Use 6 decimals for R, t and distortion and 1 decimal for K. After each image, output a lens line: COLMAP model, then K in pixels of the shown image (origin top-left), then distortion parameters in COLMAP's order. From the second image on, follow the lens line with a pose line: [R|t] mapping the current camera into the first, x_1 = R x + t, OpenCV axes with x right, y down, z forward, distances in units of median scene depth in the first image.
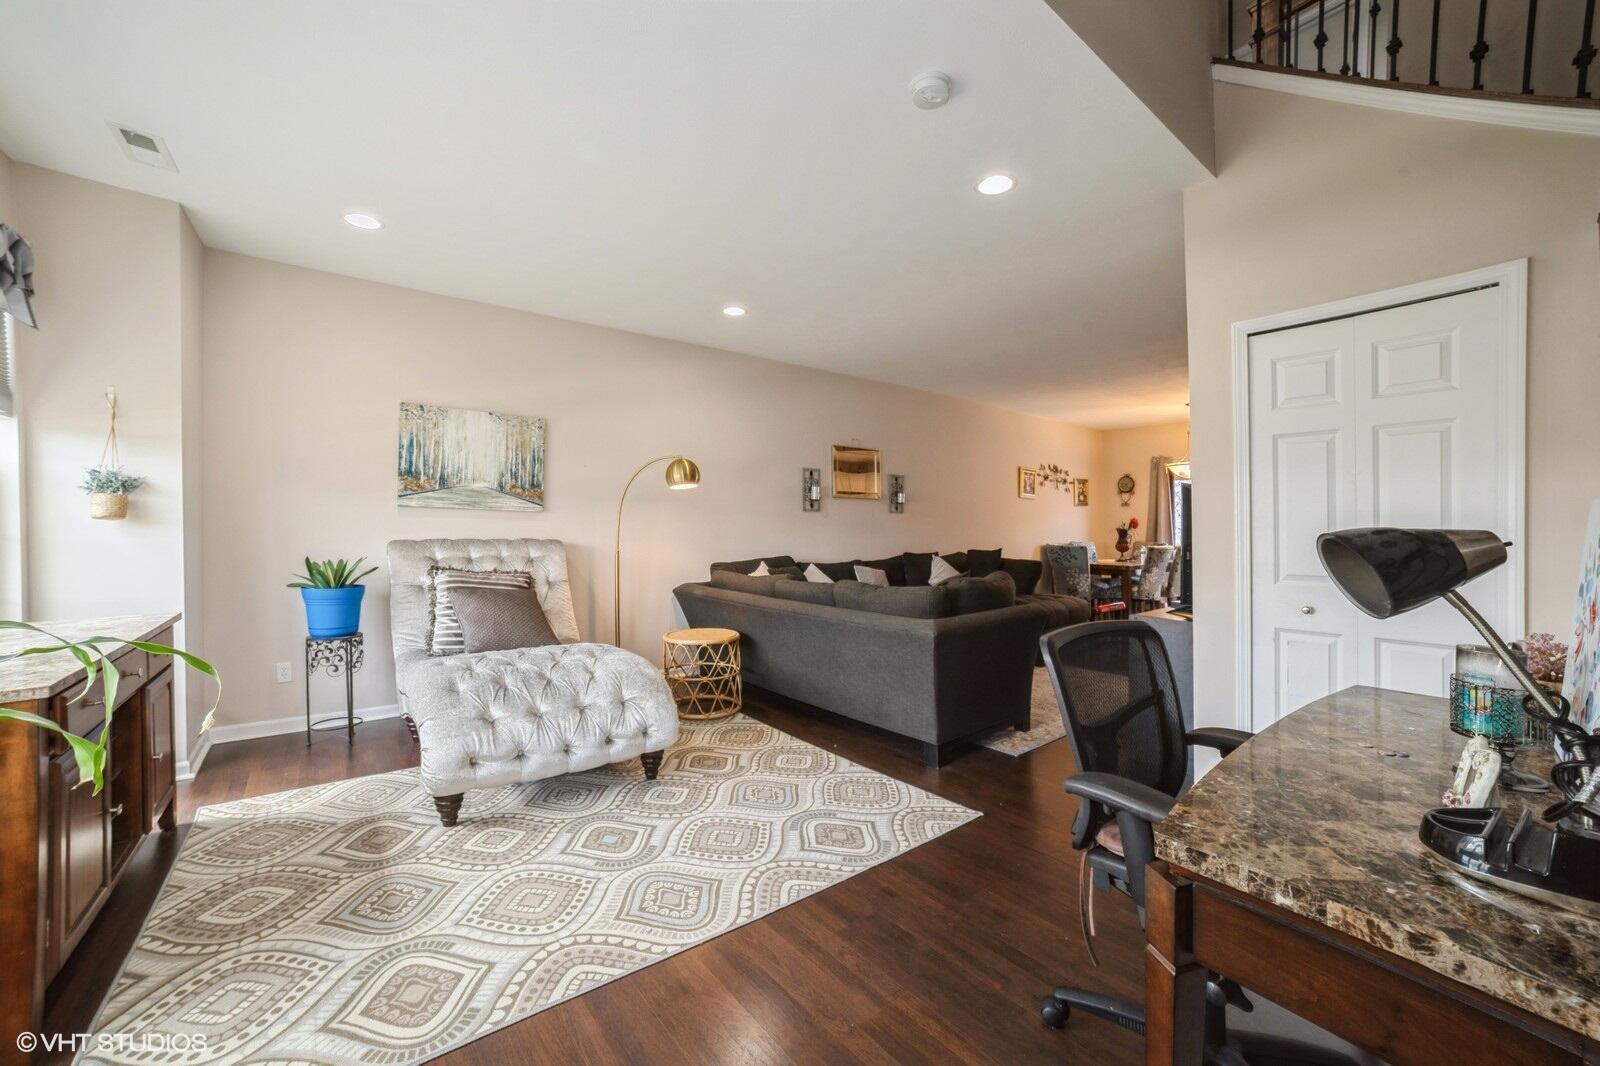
lens RADIAL K [[618.0, 0, 801.0], [0, 618.0, 536.2], [0, 0, 1]] dist [-0.004826, 0.000401]
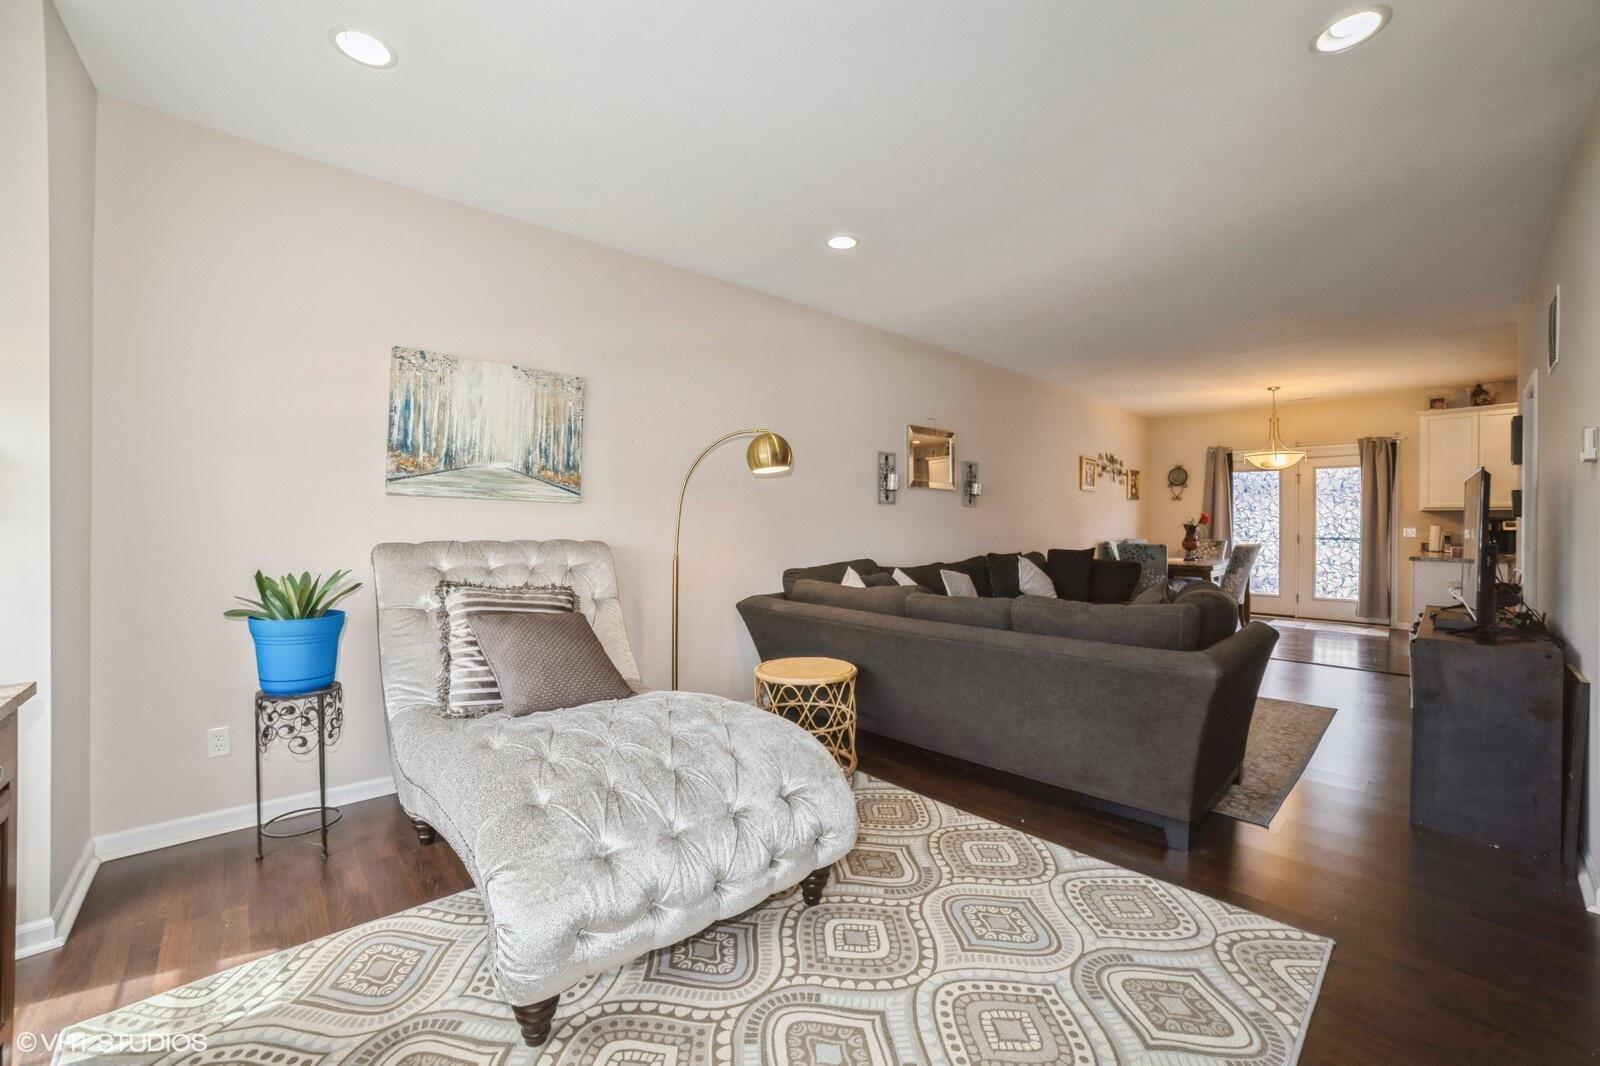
lens RADIAL K [[607.7, 0, 809.1], [0, 607.7, 521.4], [0, 0, 1]] dist [-0.030774, 0.002094]
pose [[0.994094, 0.002357, 0.108496, -0.279622], [-0.001395, 0.999959, -0.008942, -0.013585], [-0.108513, 0.008738, 0.994057, 0.306407]]
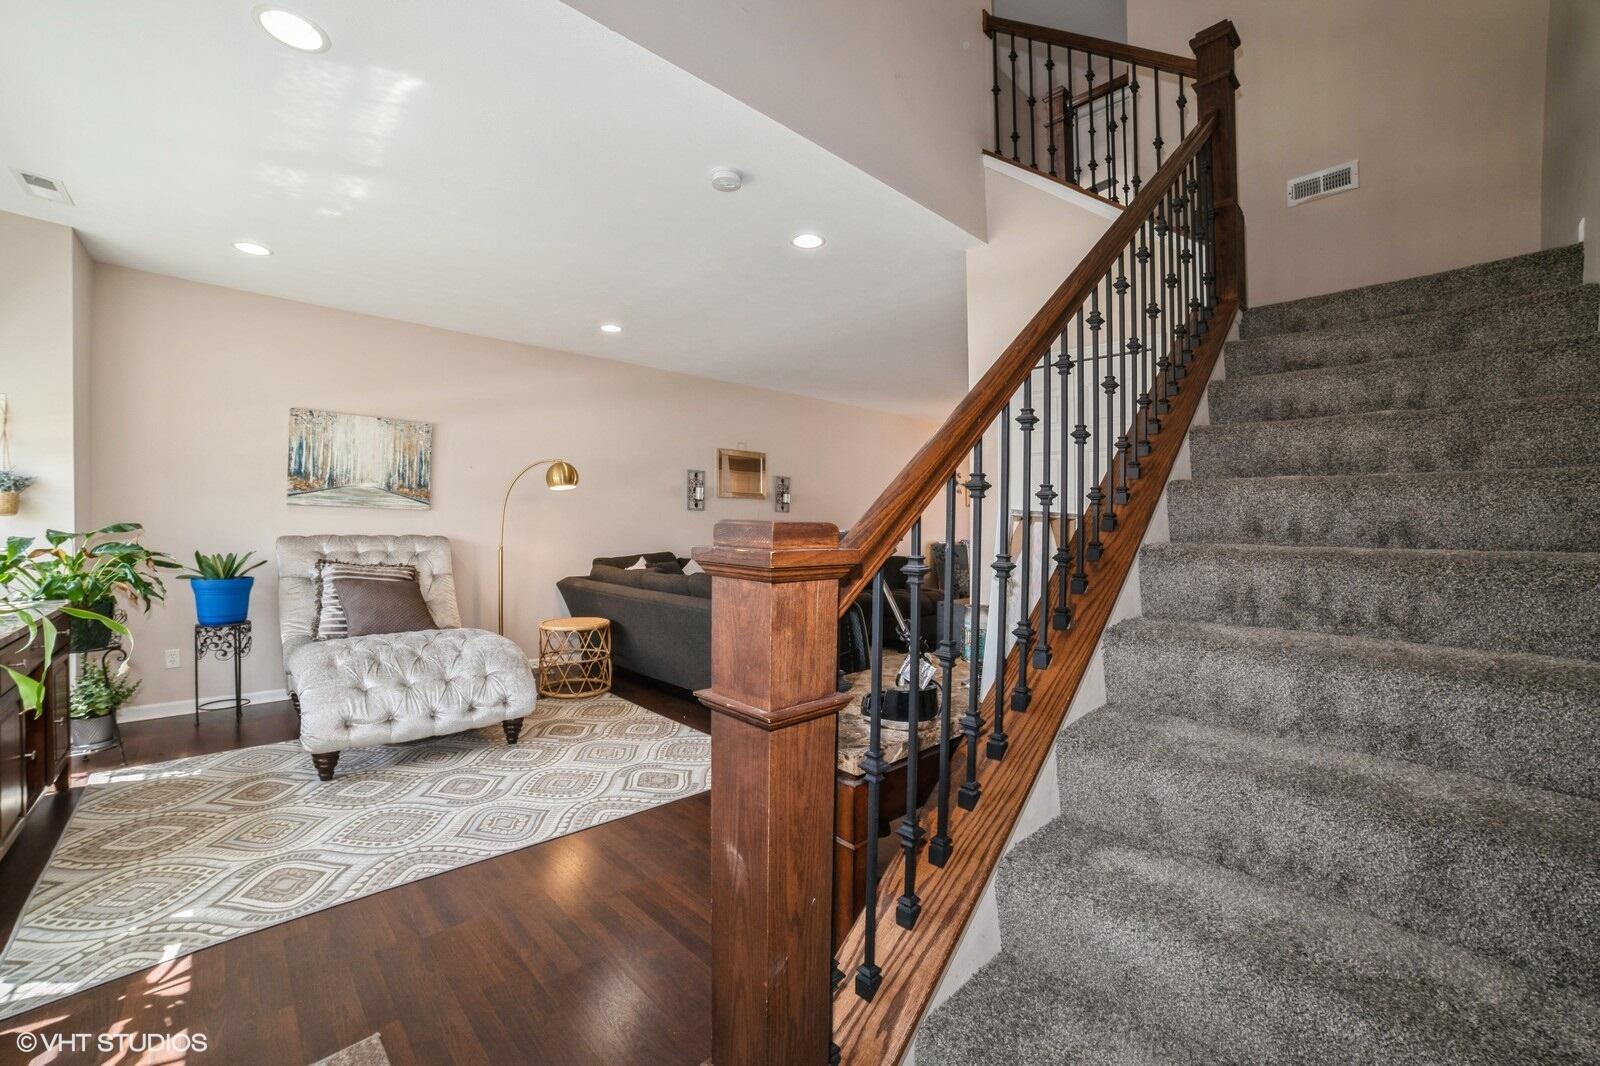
lens RADIAL K [[653.7, 0, 794.1], [0, 653.7, 529.5], [0, 0, 1]] dist [0.002715, 0.001132]
pose [[0.997614, 0.007924, 0.068584, 0.173862], [-0.007940, 0.999968, -0.000031, -0.012454], [-0.068582, -0.000514, 0.997645, -0.232207]]
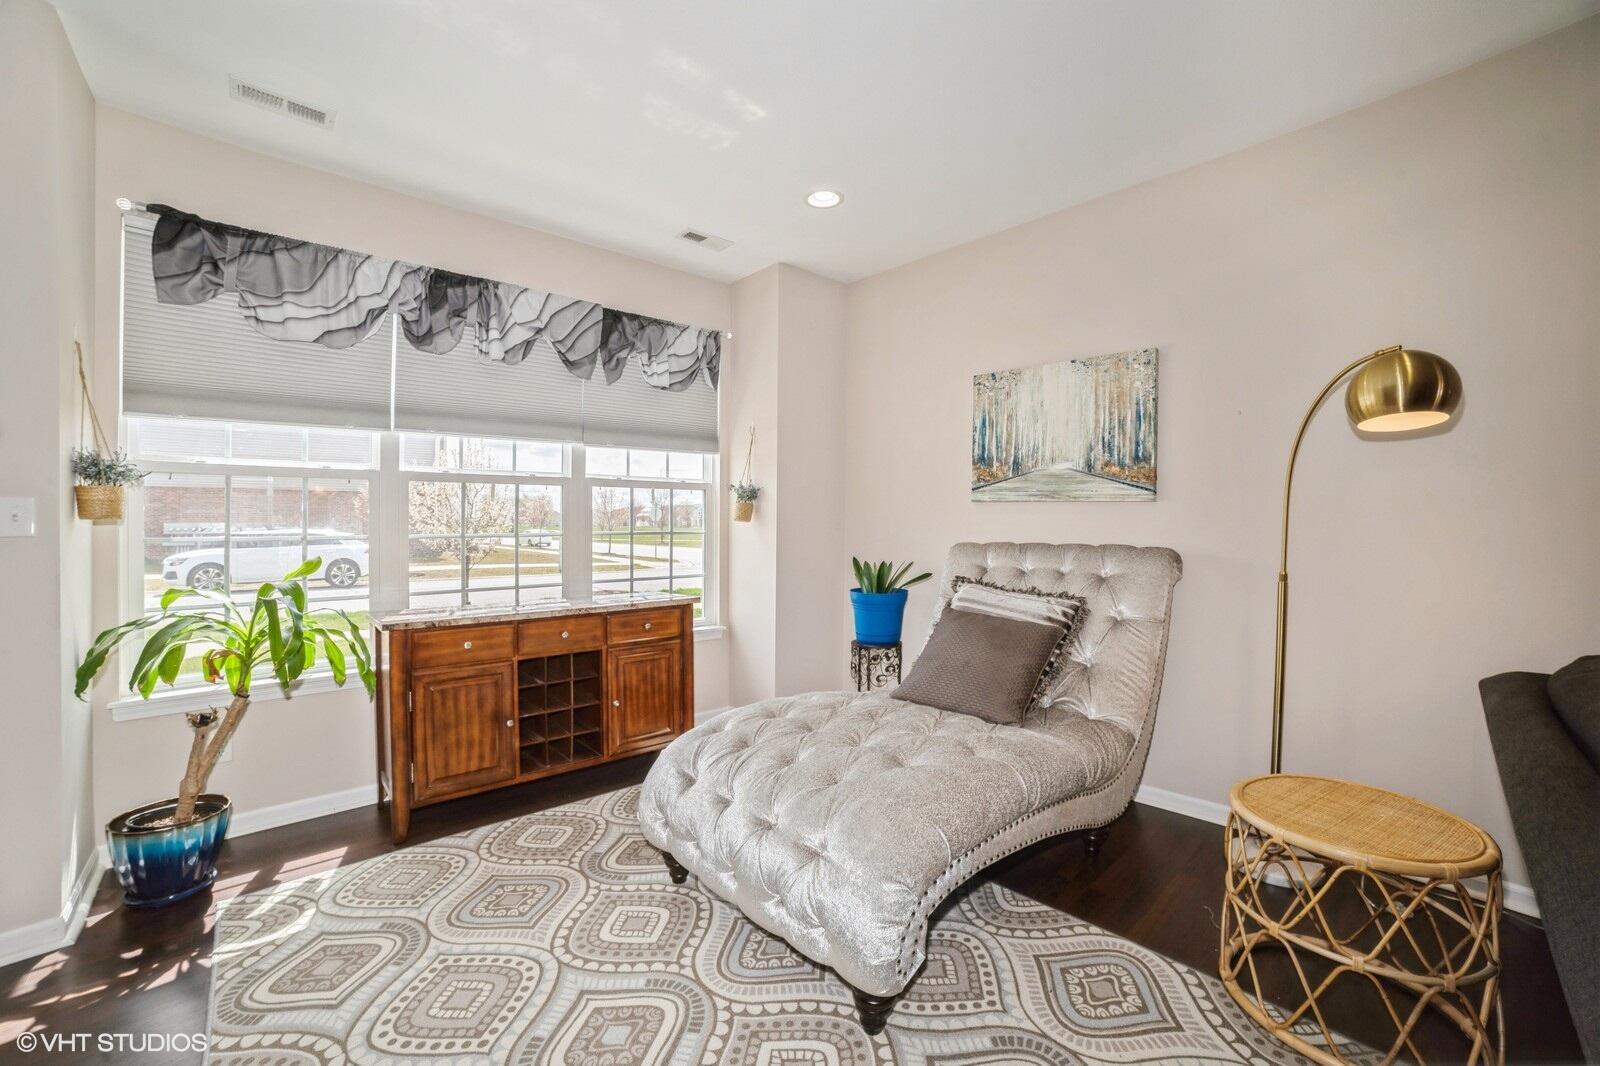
lens RADIAL K [[644.0, 0, 757.0], [0, 644.0, 517.0], [0, 0, 1]] dist [-0.005898, 0.000700]
pose [[0.061118, -0.012343, -0.998054, 0.222927], [-0.024692, 0.999599, -0.013874, -0.008243], [0.997825, 0.025492, 0.060788, 0.727747]]
